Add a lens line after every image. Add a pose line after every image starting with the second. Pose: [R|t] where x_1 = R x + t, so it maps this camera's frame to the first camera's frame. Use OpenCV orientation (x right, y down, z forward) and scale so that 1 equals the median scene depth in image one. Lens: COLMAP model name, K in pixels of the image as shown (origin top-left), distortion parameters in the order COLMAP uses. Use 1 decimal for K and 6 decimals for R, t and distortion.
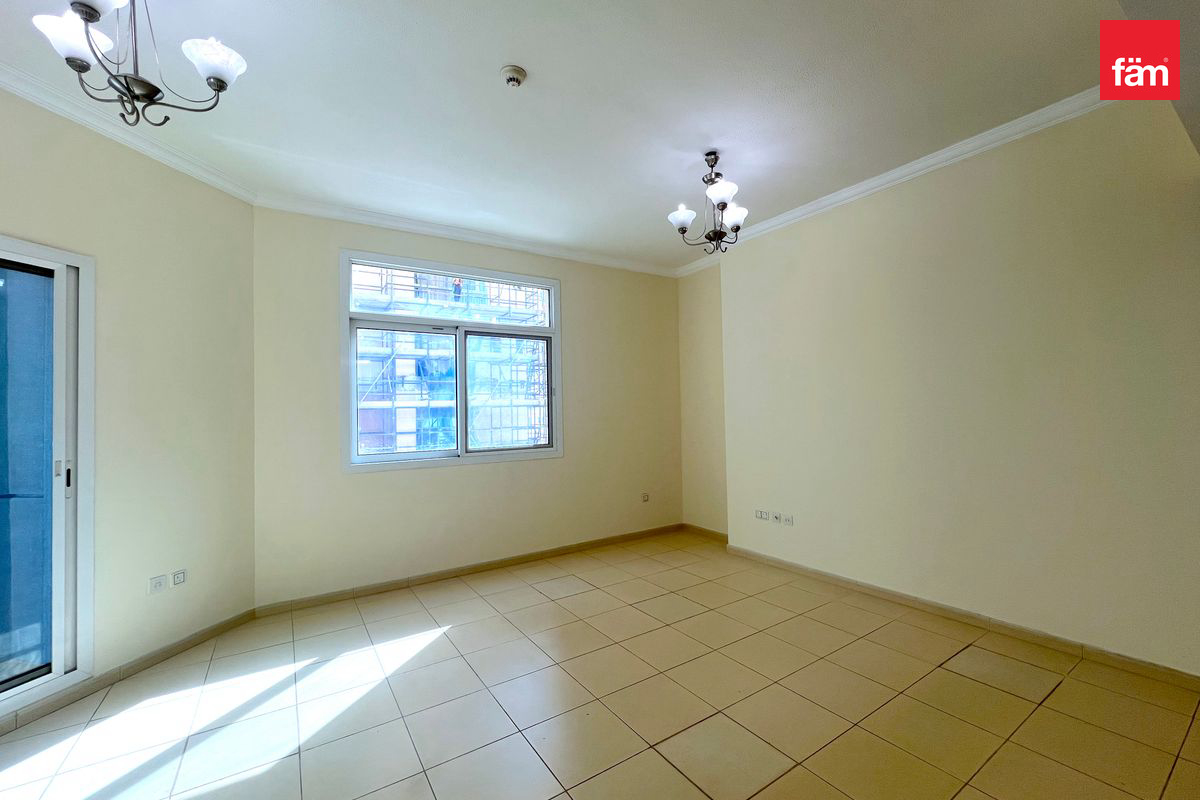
lens RADIAL K [[483.2, 0, 598.5], [0, 483.2, 399.3], [0, 0, 1]] dist [-0.002290, -0.000162]
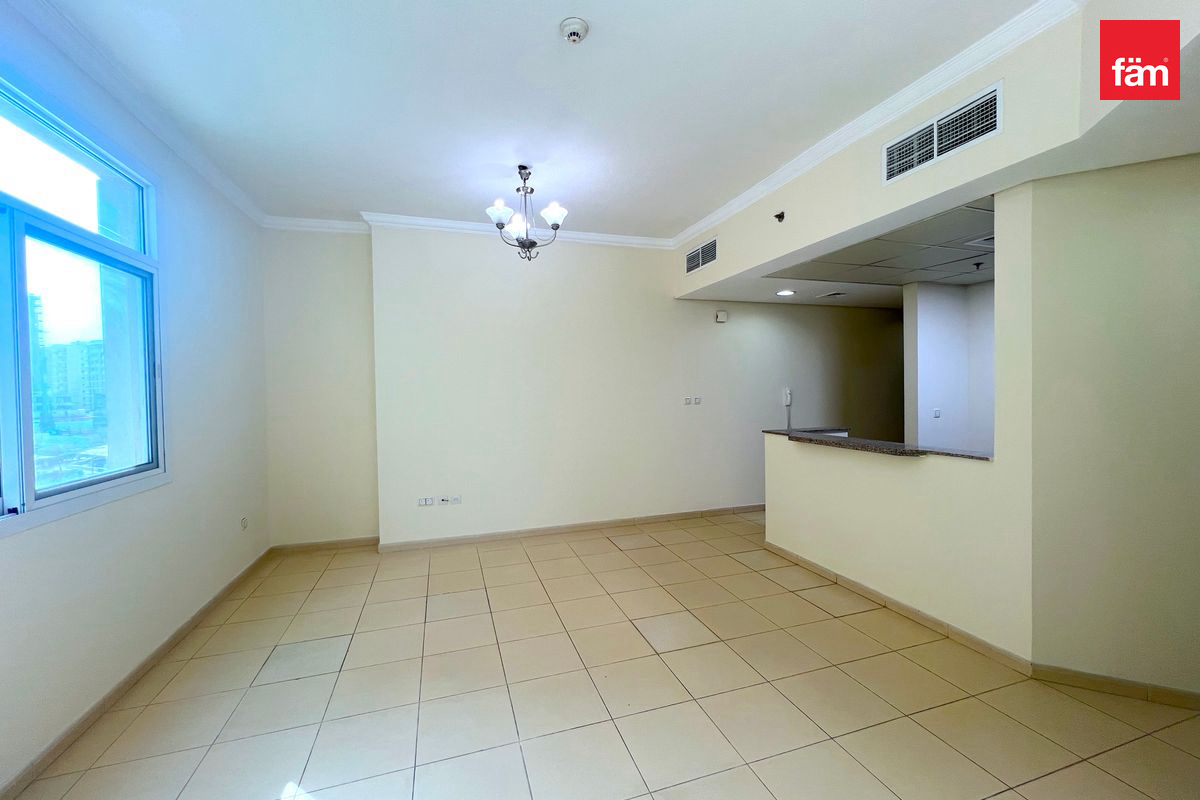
lens RADIAL K [[479.2, 0, 596.8], [0, 479.2, 396.0], [0, 0, 1]] dist [0.001006, 0.000079]
pose [[0.267818, 0.003647, 0.963463, -0.626345], [-0.010292, 0.999947, -0.000924, 0.011096], [-0.963414, -0.009668, 0.267842, 0.426828]]
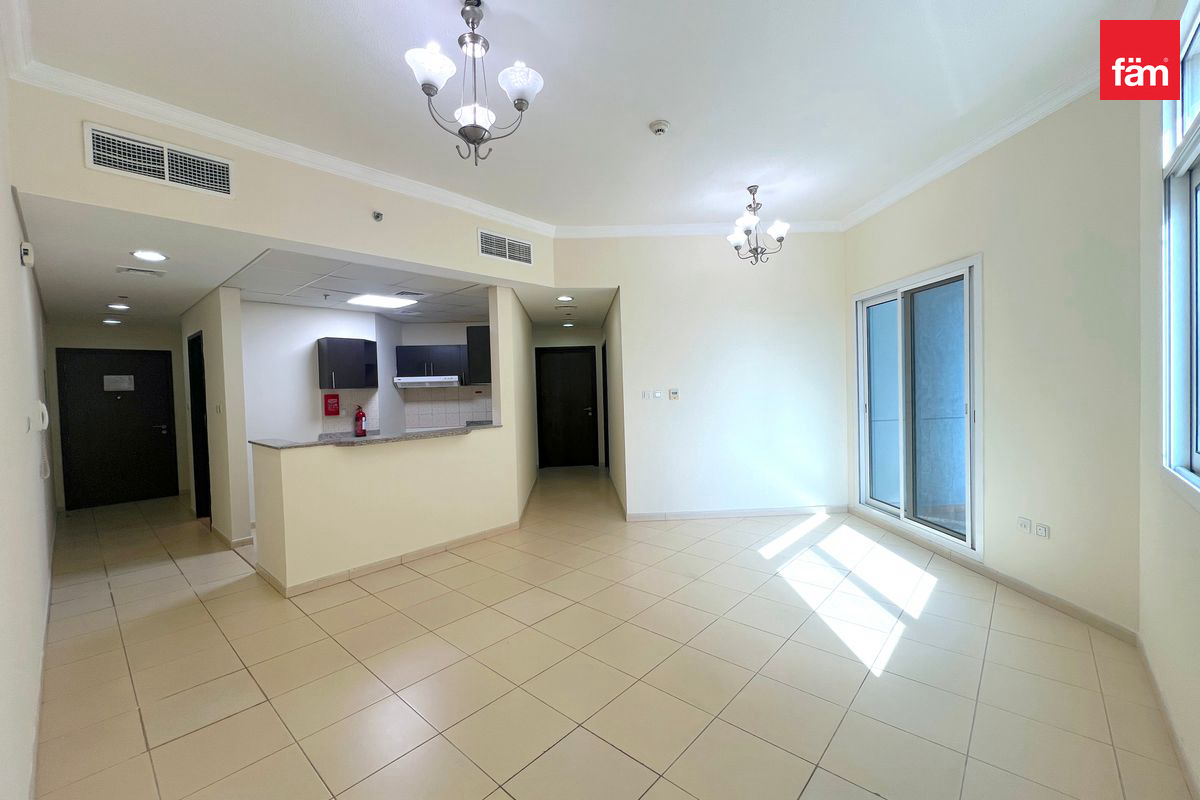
lens RADIAL K [[483.2, 0, 598.5], [0, 483.2, 399.3], [0, 0, 1]] dist [-0.002290, -0.000162]
pose [[-0.966697, 0.057548, -0.249371, 0.210225], [0.056403, 0.998339, 0.011739, 0.021663], [0.249632, -0.002717, -0.968337, 1.338701]]
